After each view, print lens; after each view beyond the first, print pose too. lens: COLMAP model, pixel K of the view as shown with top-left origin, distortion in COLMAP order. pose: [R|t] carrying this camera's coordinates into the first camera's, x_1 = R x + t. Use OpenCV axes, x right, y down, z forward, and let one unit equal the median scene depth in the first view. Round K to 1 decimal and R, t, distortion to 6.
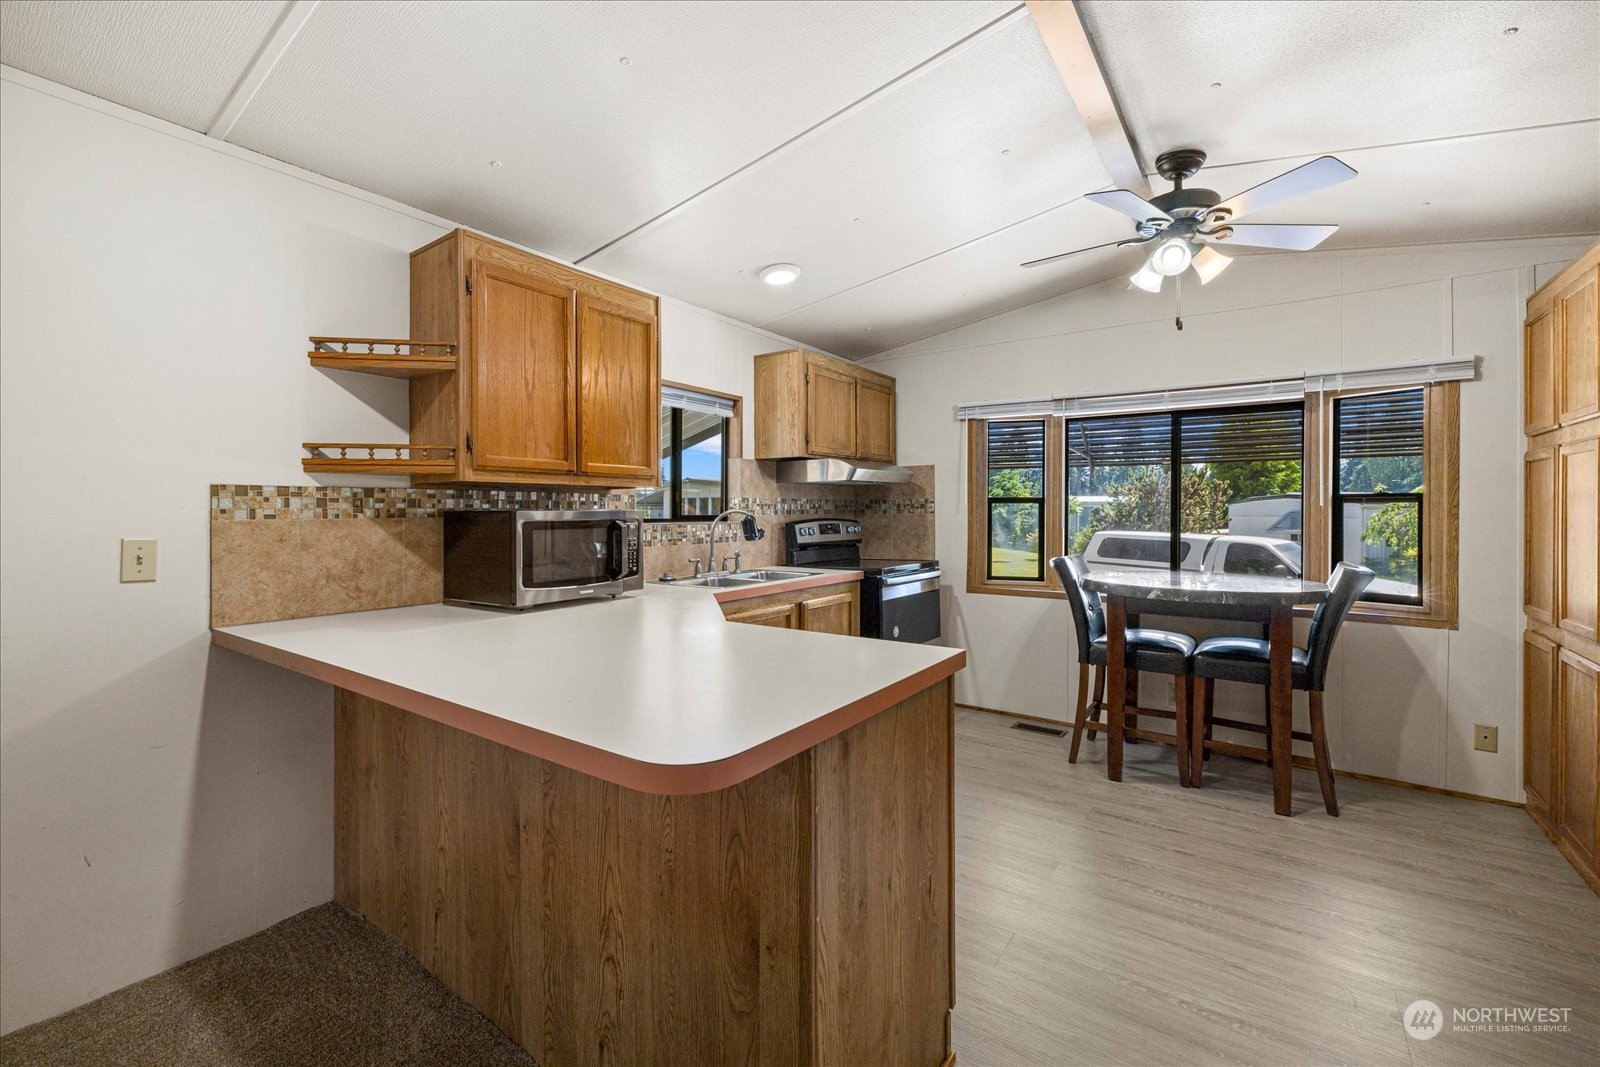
lens RADIAL K [[678.5, 0, 787.2], [0, 678.5, 511.0], [0, 0, 1]] dist [-0.000263, 0.000231]
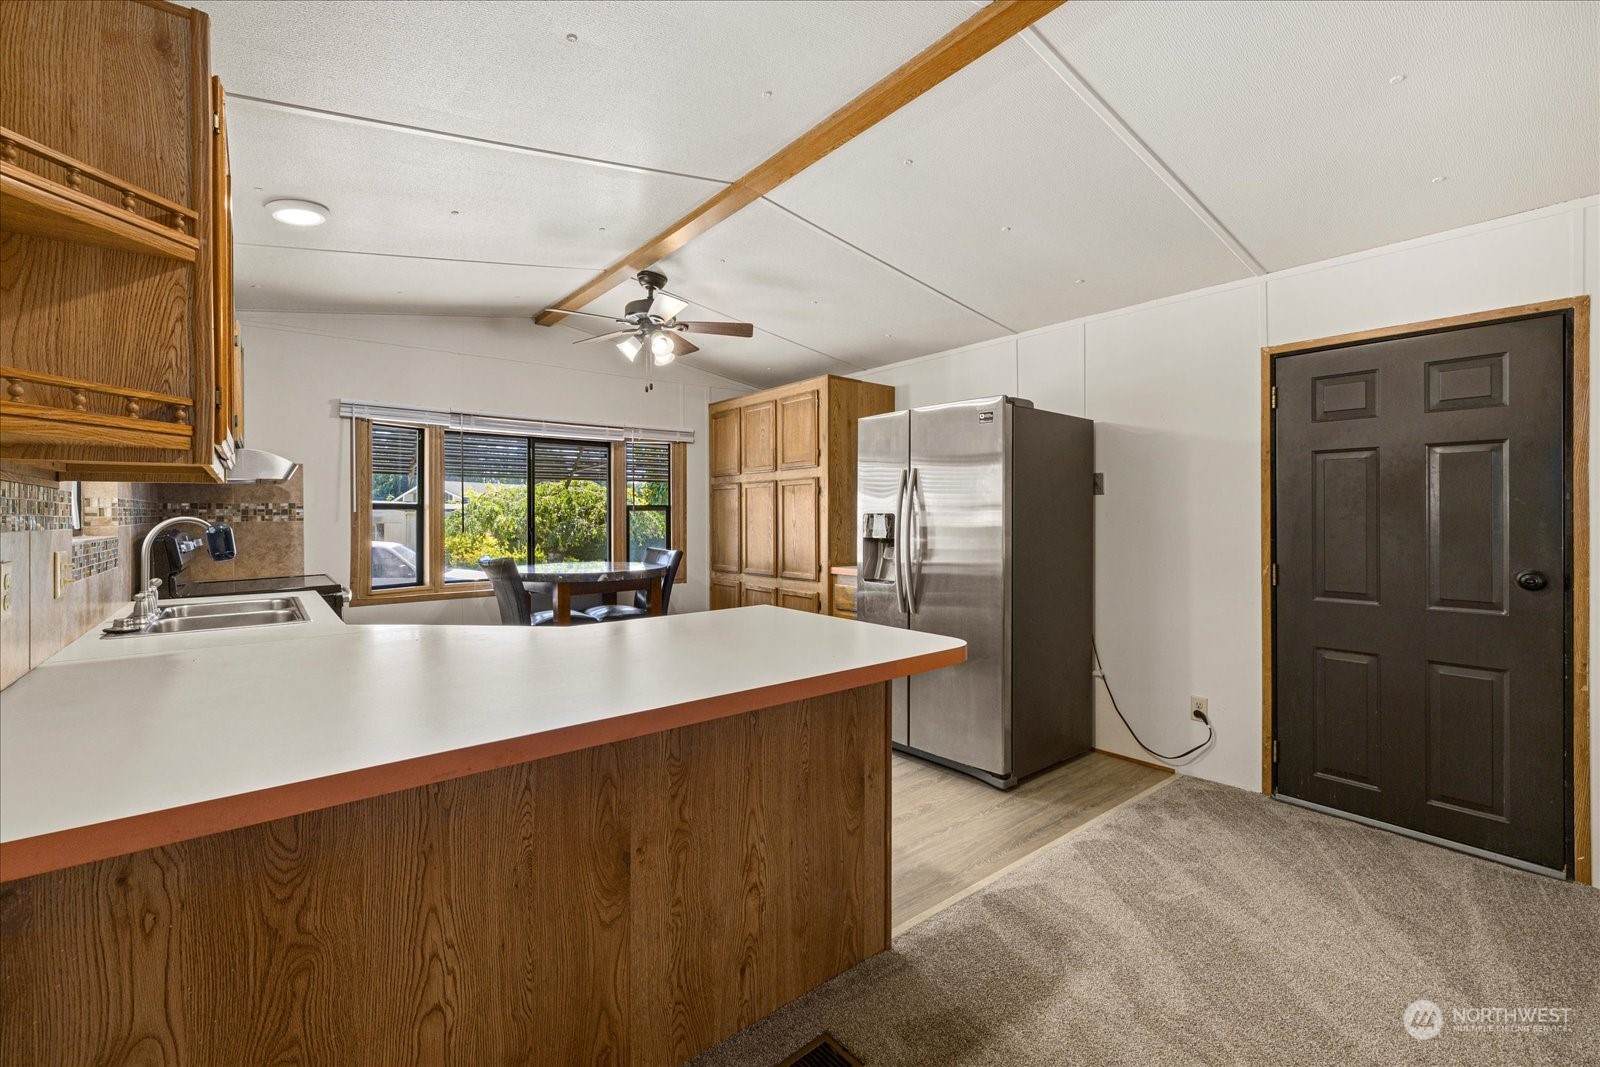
lens RADIAL K [[678.5, 0, 767.9], [0, 678.5, 518.0], [0, 0, 1]] dist [-0.000263, 0.000231]
pose [[0.287263, -0.006044, 0.957833, -0.581956], [0.006087, 0.999971, 0.004484, -0.000048], [-0.957832, 0.004542, 0.287292, 0.259839]]
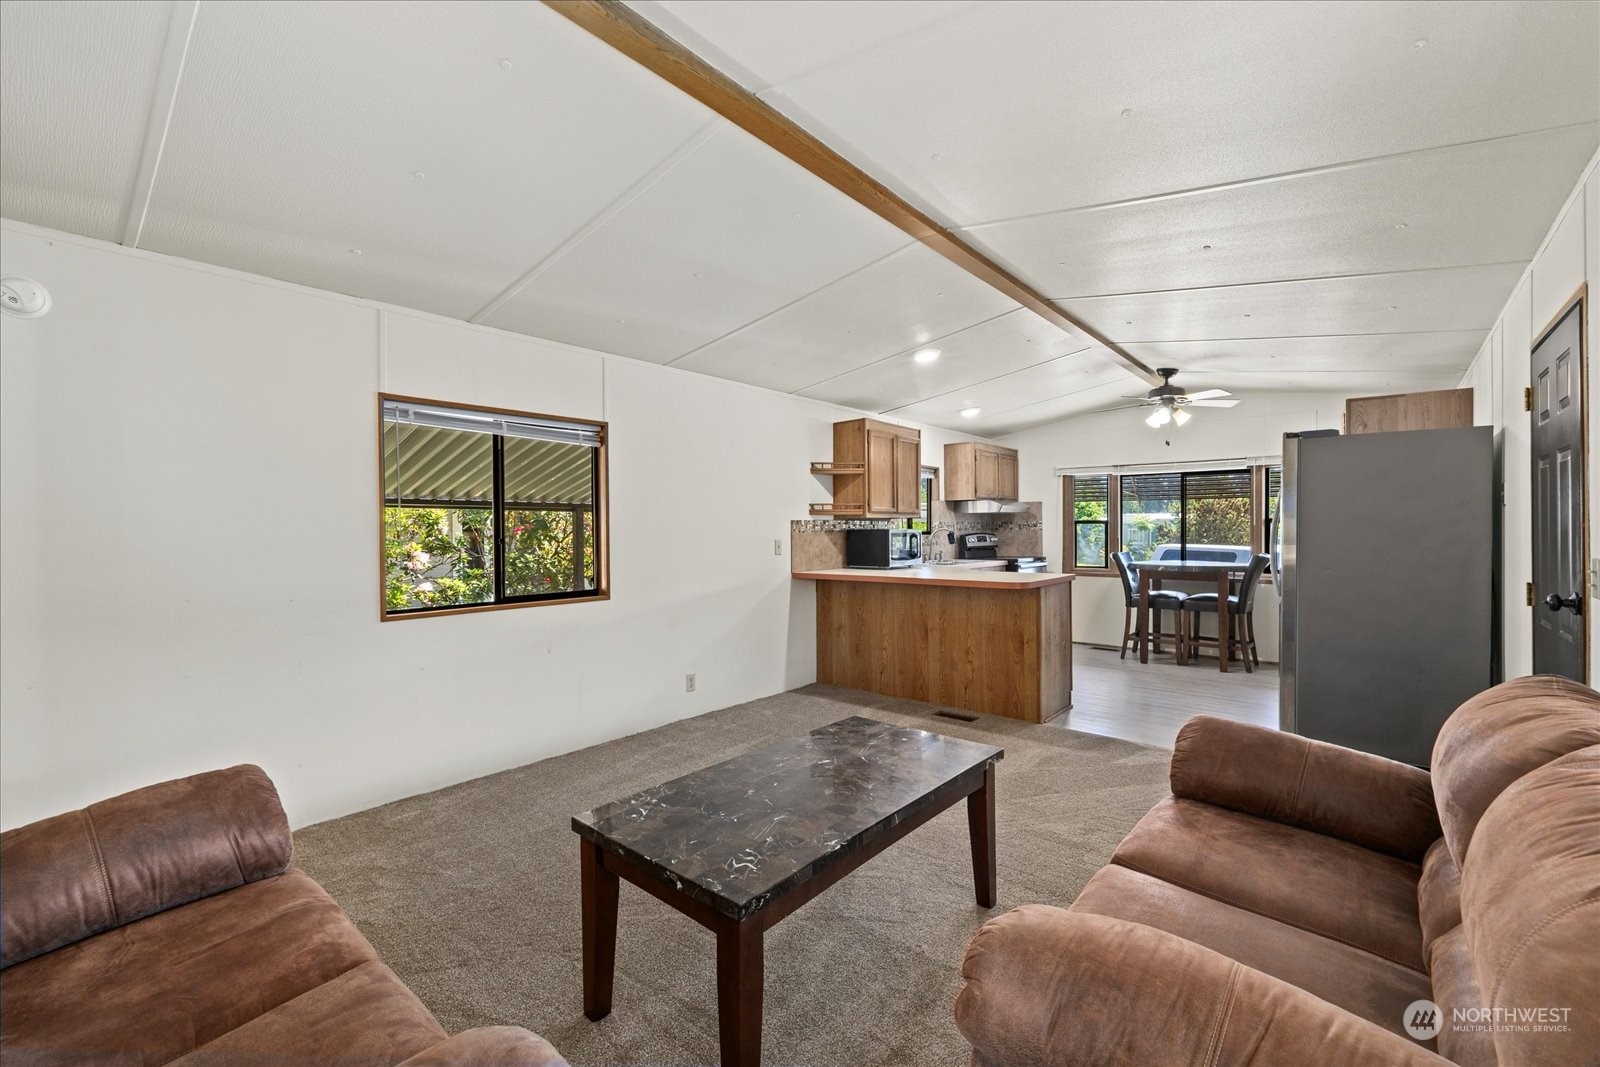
lens RADIAL K [[678.5, 0, 799.0], [0, 678.5, 531.6], [0, 0, 1]] dist [-0.000263, 0.000231]
pose [[0.996807, -0.005677, -0.079645, -0.346662], [0.005897, 0.999979, 0.002526, -0.000318], [0.079629, -0.002988, 0.996820, -1.012495]]
